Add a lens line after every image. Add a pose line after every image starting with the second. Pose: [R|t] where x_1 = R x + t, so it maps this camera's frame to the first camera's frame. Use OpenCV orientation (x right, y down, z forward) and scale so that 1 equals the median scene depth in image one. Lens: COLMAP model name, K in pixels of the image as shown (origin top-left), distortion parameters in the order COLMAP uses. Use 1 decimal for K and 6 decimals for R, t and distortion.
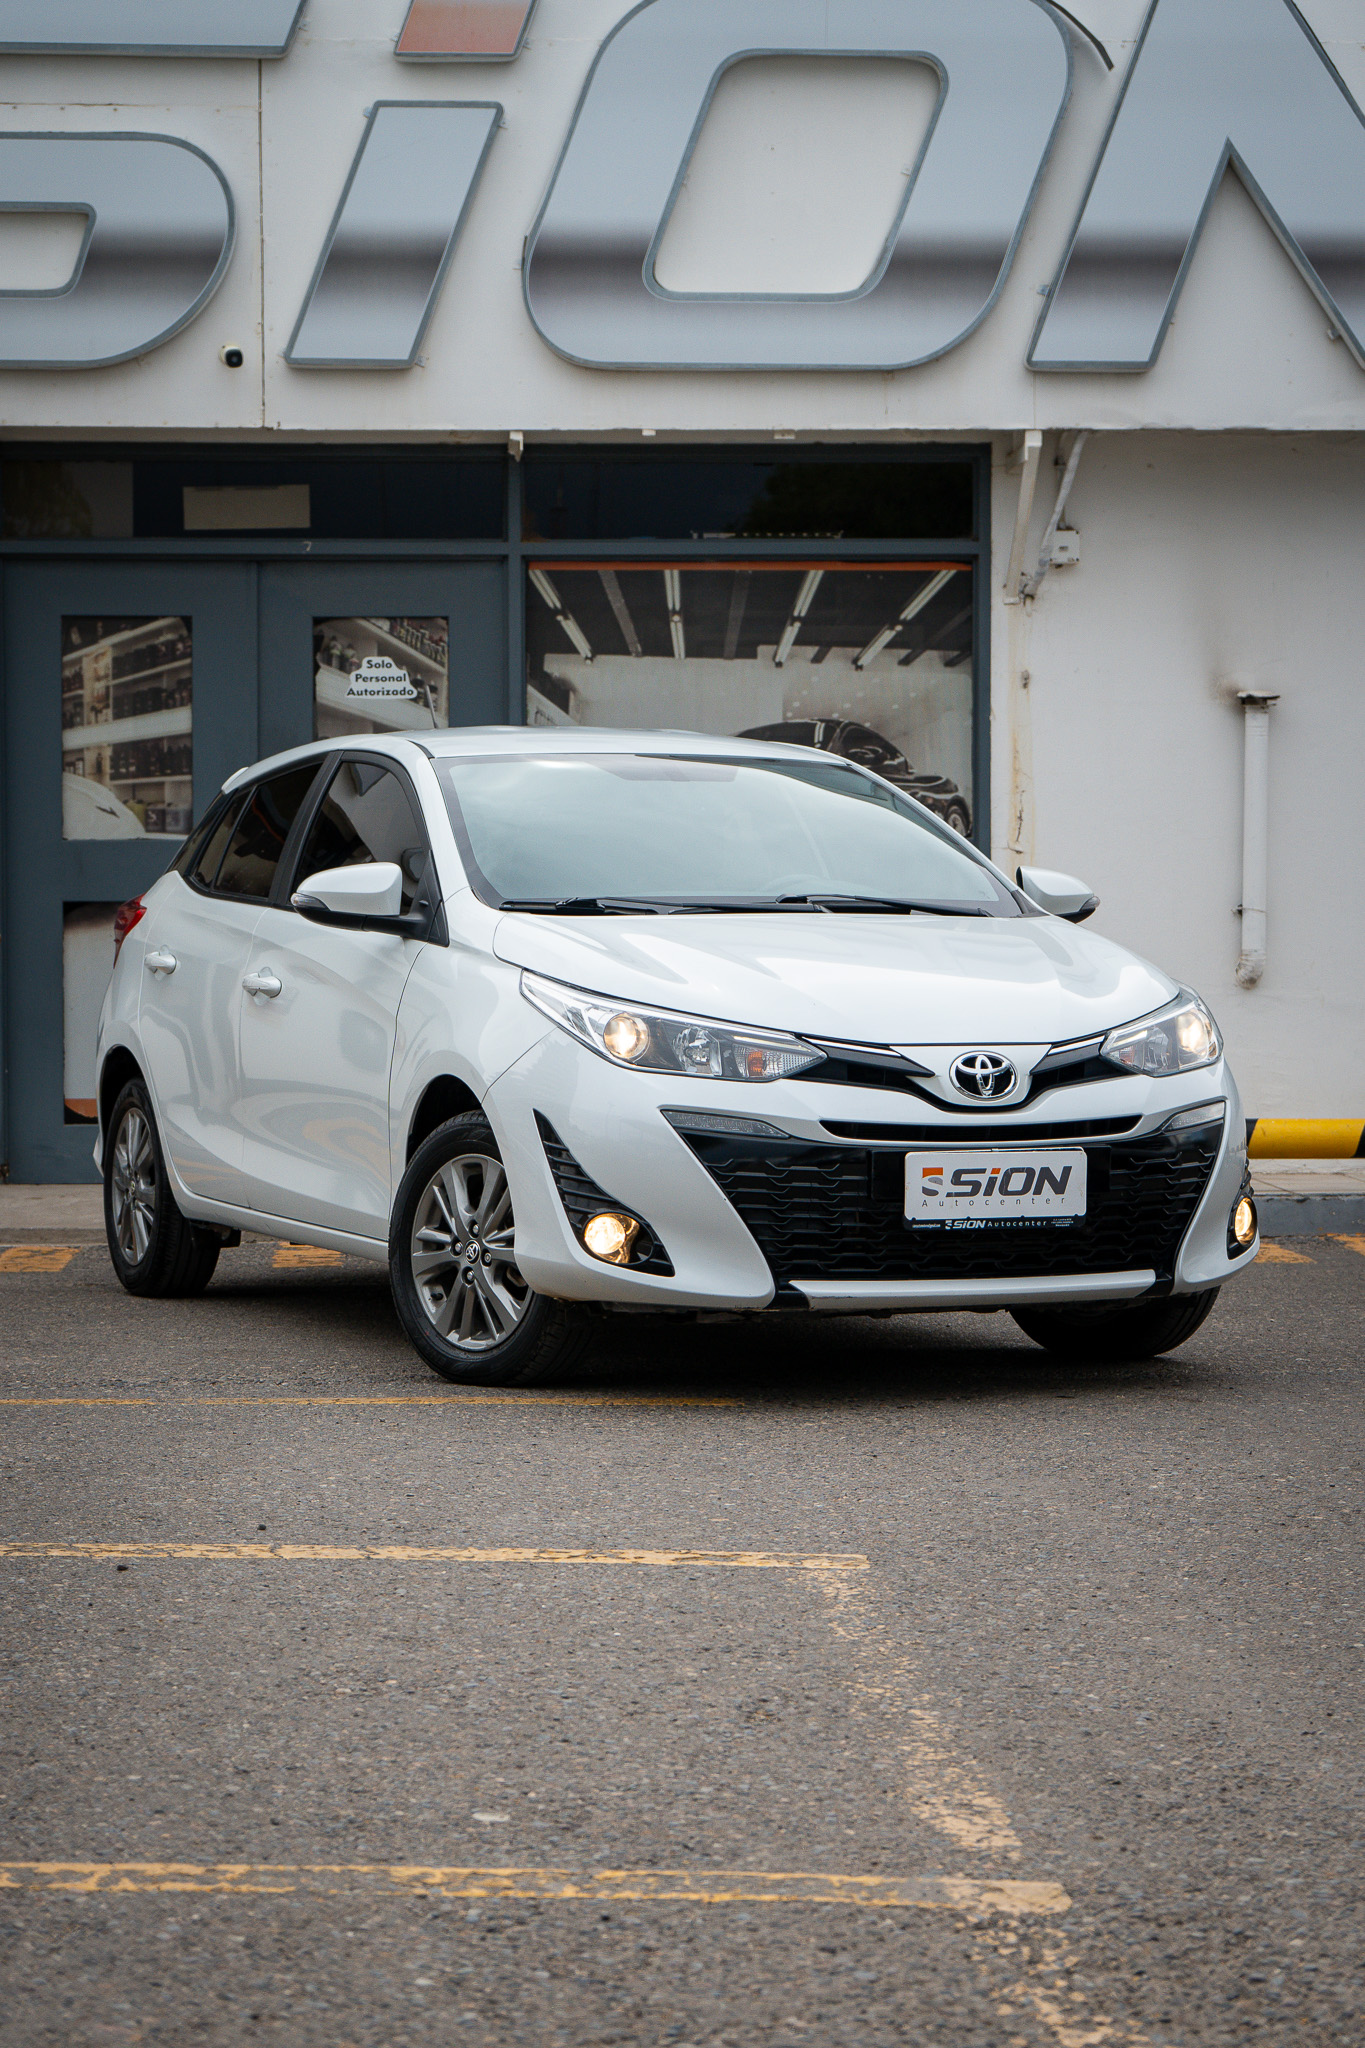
lens RADIAL K [[4326.6, 0, 685.8], [0, 4326.6, 1021.0], [0, 0, 1]] dist [-0.013345, 0.000000]
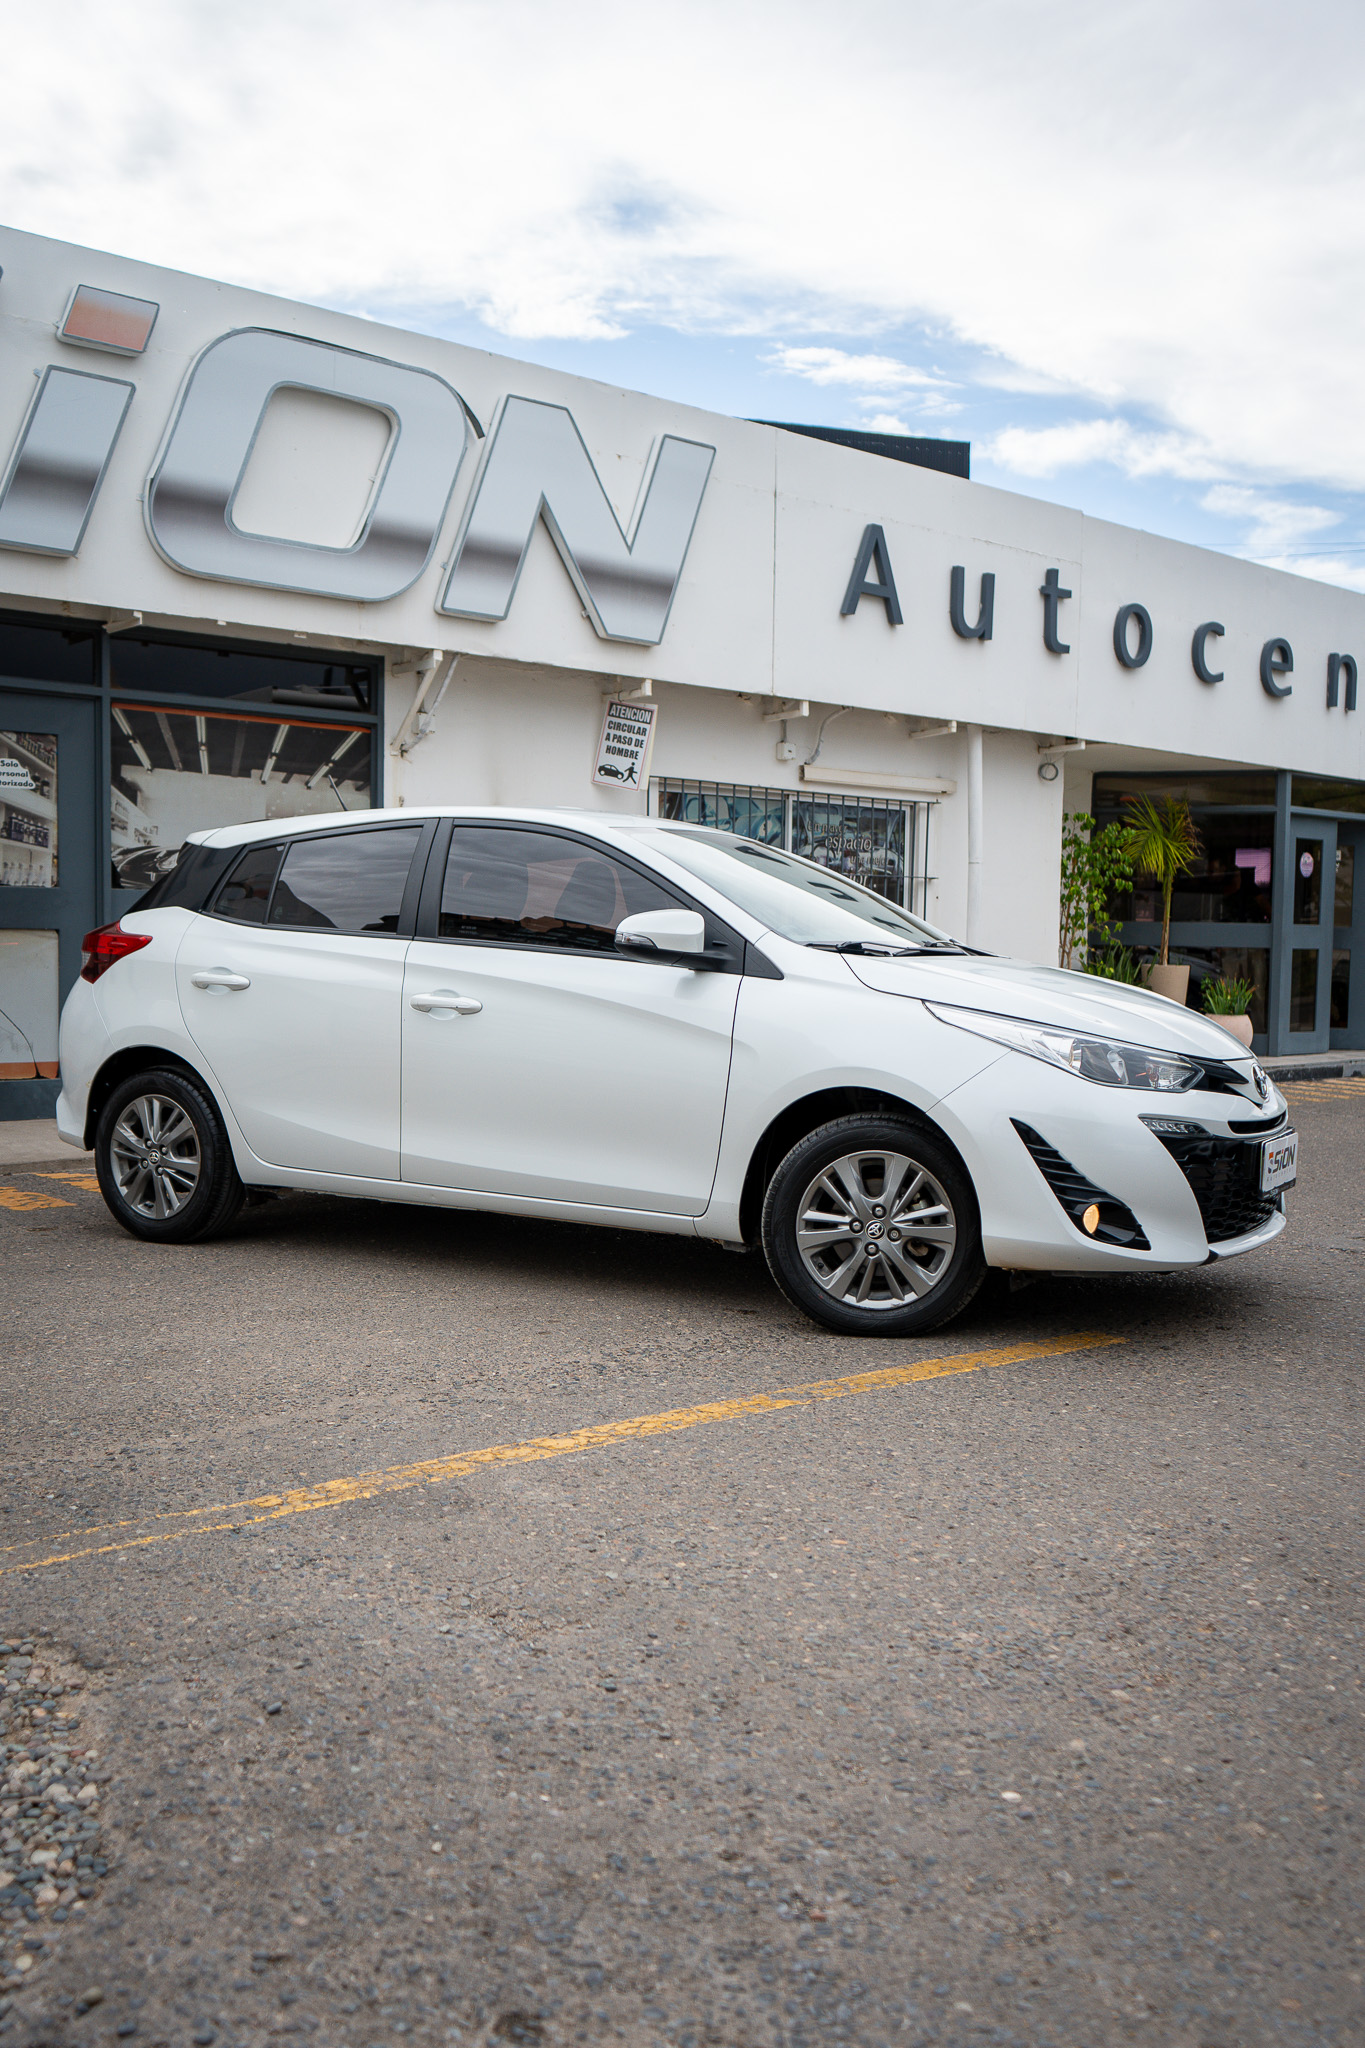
lens RADIAL K [[1778.7, 0, 676.4], [0, 1778.7, 1042.6], [0, 0, 1]] dist [-0.015605, 0.002368]
pose [[0.808640, -0.017614, 0.588040, -0.250741], [-0.003801, 0.999374, 0.035163, -0.011244], [-0.588292, -0.030670, 0.808067, 0.399978]]
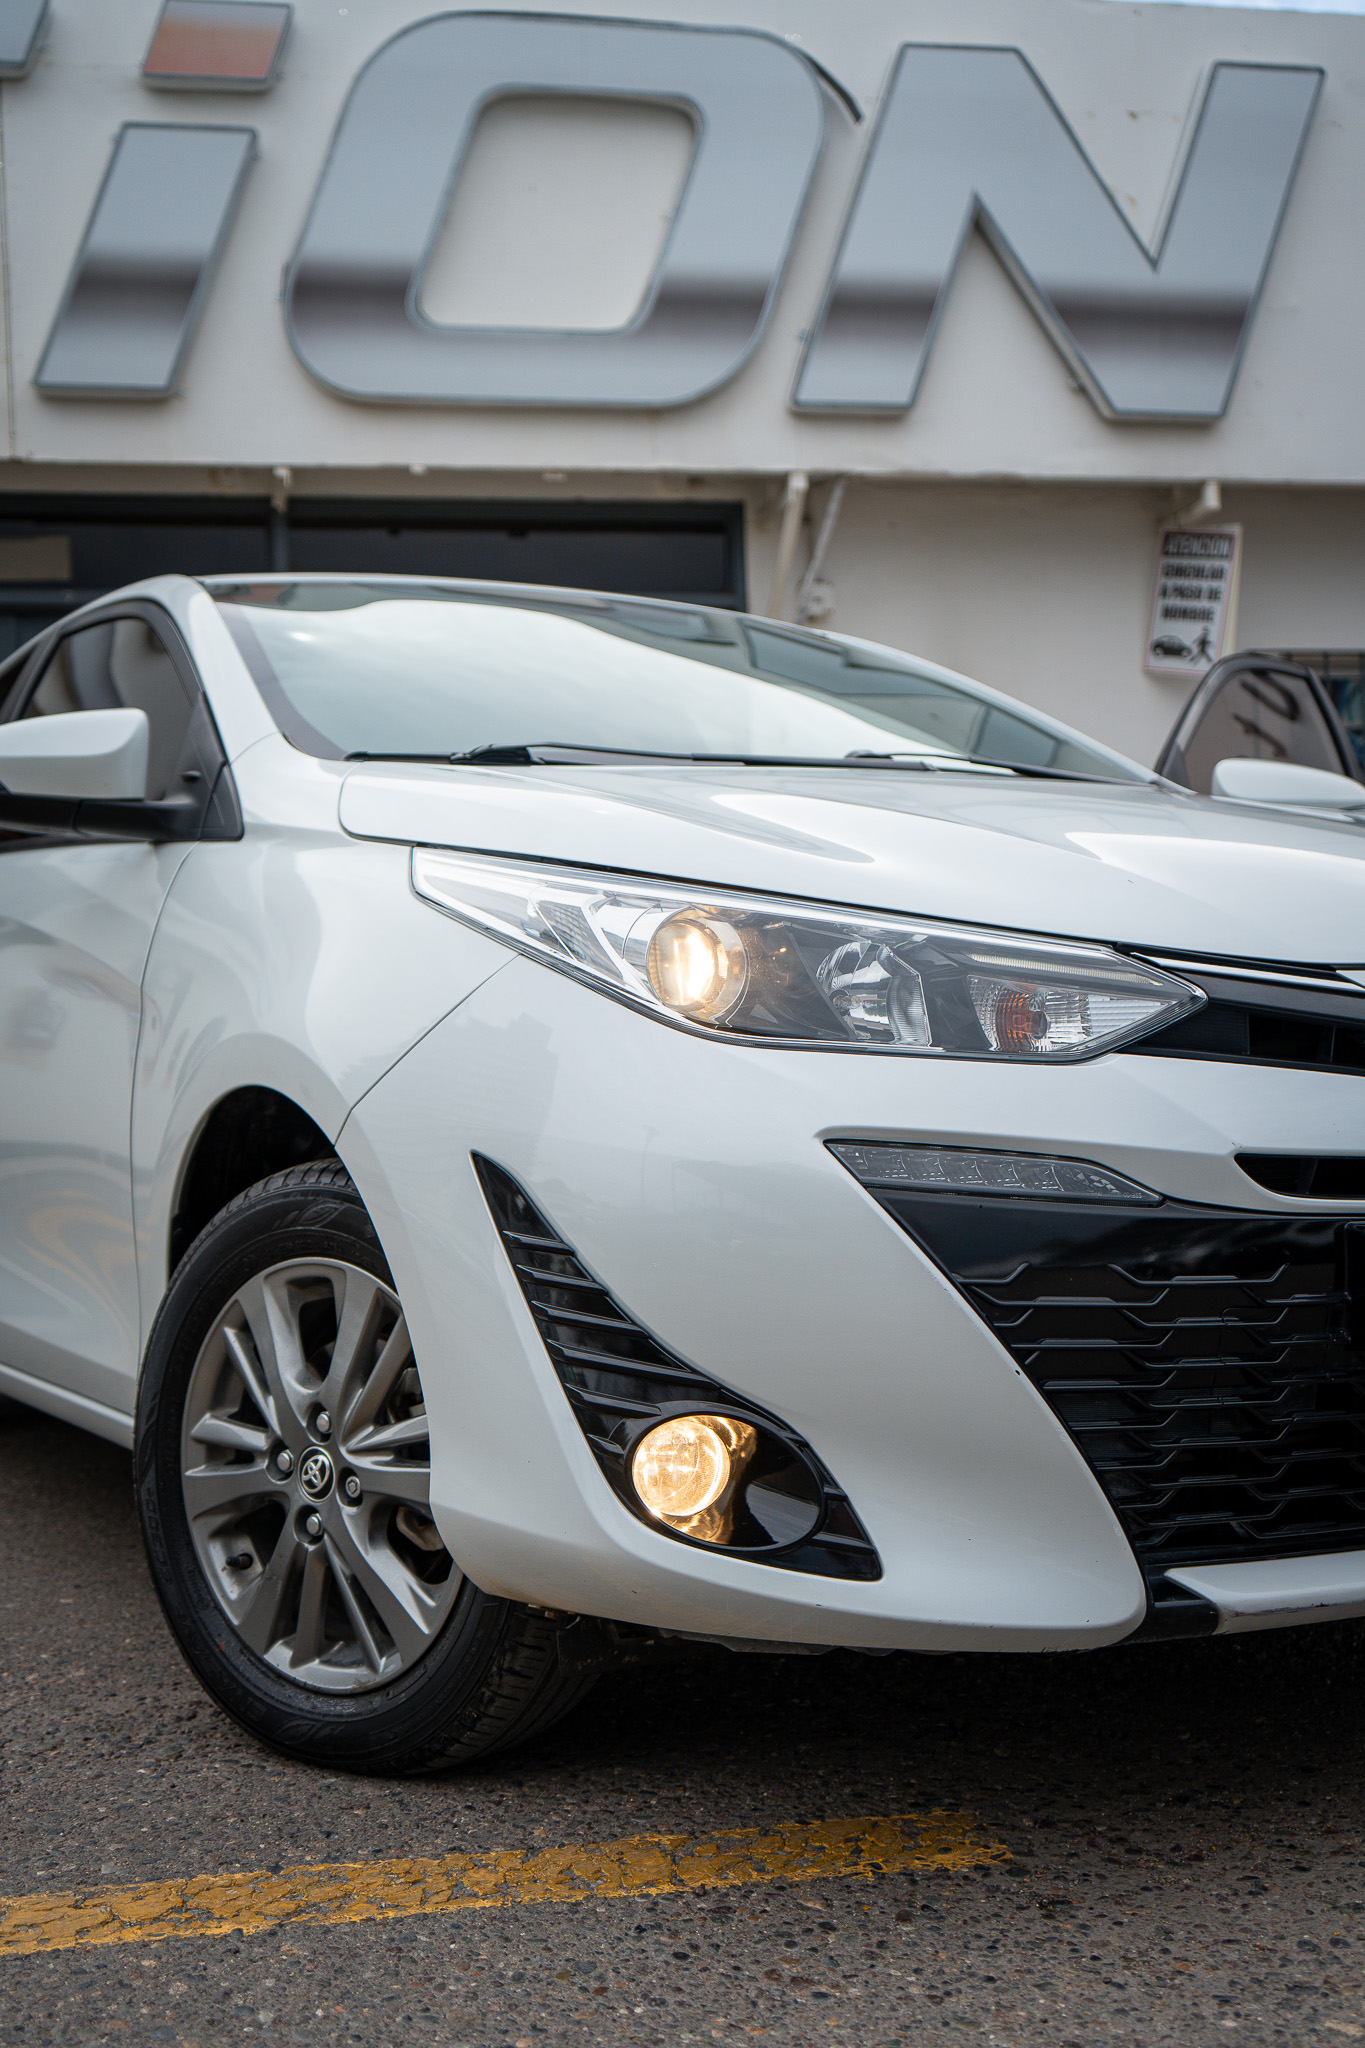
lens RADIAL K [[2301.6, 0, 672.2], [0, 2301.6, 1019.6], [0, 0, 1]] dist [0.012923, 0.000000]
pose [[0.989773, -0.030341, 0.139387, -0.028603], [0.035641, 0.998727, -0.035692, 0.009993], [-0.138127, 0.040294, 0.989595, 0.481169]]
